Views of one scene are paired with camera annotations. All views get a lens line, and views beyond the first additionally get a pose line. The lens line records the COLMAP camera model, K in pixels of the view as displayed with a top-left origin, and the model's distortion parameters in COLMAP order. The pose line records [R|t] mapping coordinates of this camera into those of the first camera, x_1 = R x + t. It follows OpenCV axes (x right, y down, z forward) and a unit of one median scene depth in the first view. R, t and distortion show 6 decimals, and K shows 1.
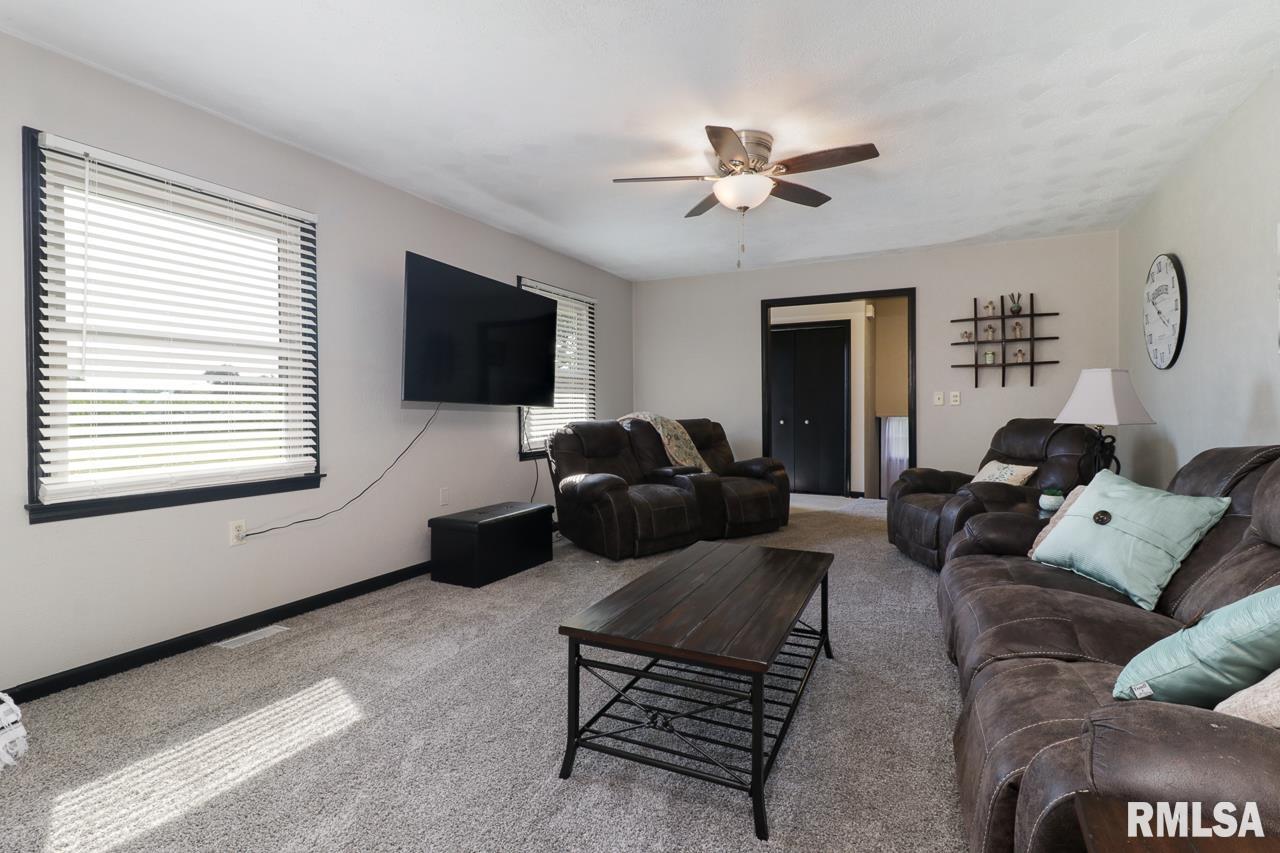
lens RADIAL K [[611.3, 0, 636.3], [0, 611.3, 417.1], [0, 0, 1]] dist [-0.001869, -0.000391]
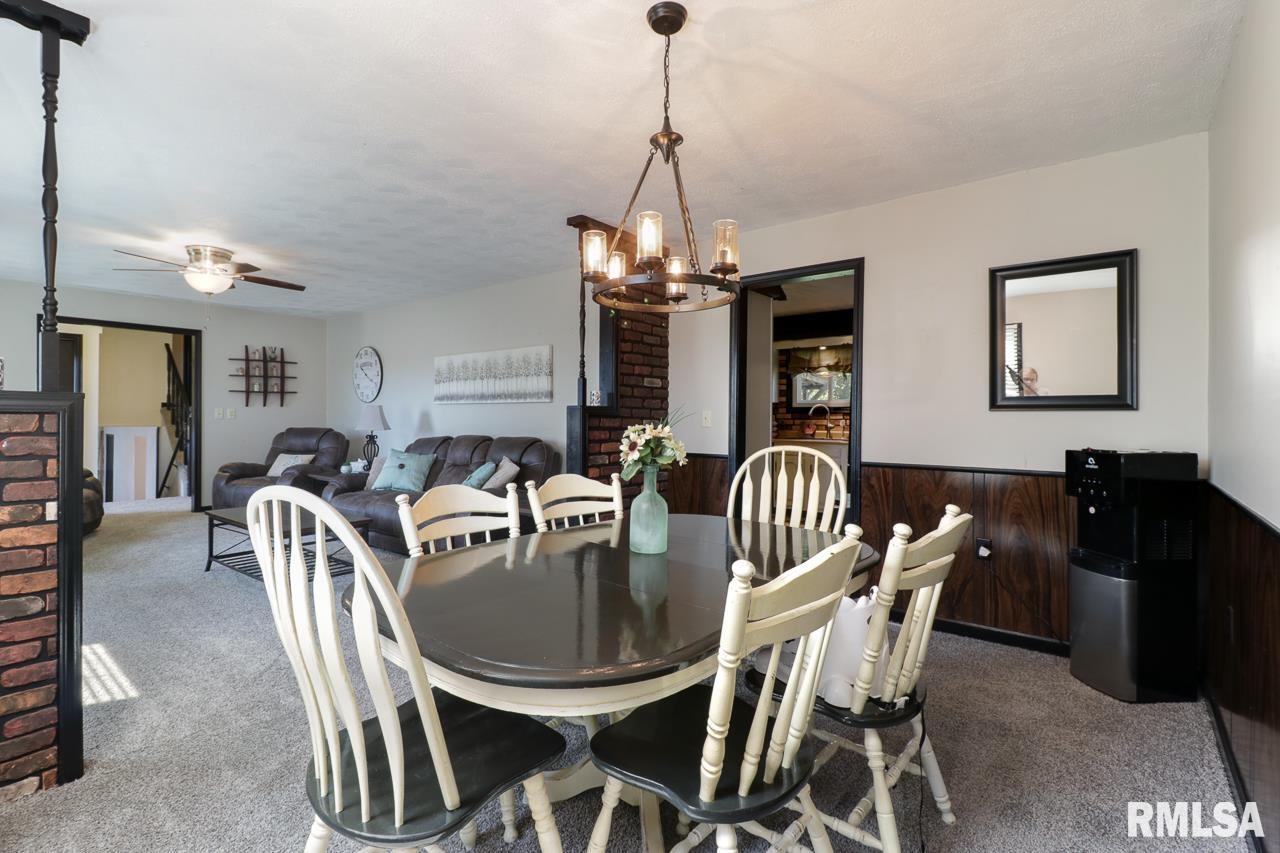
lens RADIAL K [[611.3, 0, 636.3], [0, 611.3, 417.1], [0, 0, 1]] dist [-0.001869, -0.000391]
pose [[0.208736, 0.000714, 0.977972, -0.715600], [0.006883, 0.999974, -0.002199, -0.013384], [-0.977948, 0.007190, 0.208725, -0.232889]]
